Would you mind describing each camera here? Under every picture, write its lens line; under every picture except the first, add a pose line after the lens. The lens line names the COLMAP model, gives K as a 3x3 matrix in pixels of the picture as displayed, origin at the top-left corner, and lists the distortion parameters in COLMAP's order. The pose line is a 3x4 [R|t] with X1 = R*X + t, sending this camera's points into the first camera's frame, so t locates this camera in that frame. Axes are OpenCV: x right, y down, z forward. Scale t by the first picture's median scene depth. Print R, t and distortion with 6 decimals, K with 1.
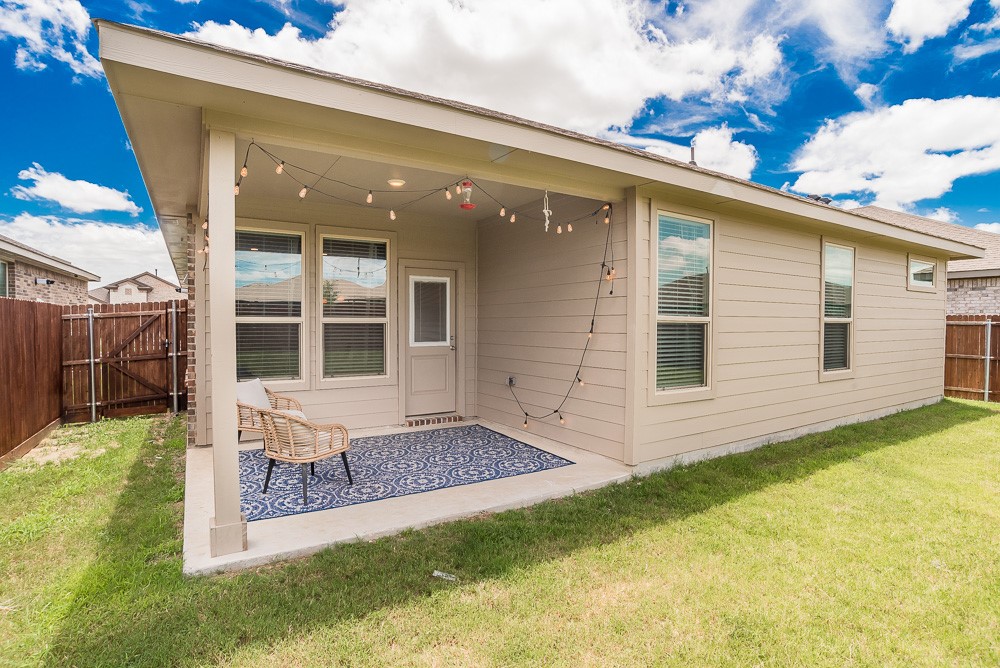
lens RADIAL K [[487.6, 0, 500.0], [0, 487.6, 334.0], [0, 0, 1]] dist [-0.001750, 0.001707]
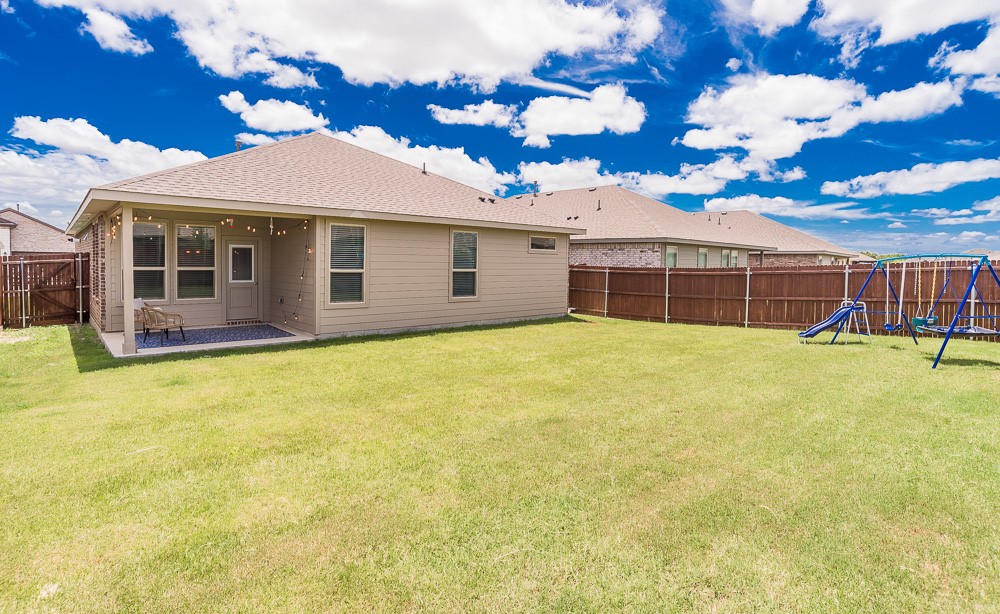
lens RADIAL K [[524.3, 0, 518.5], [0, 524.3, 278.0], [0, 0, 1]] dist [-0.072510, 0.058207]
pose [[0.983697, 0.006858, 0.179705, 0.431855], [-0.008787, 0.999912, 0.009940, -0.016740], [-0.179621, -0.011357, 0.983670, -0.893520]]
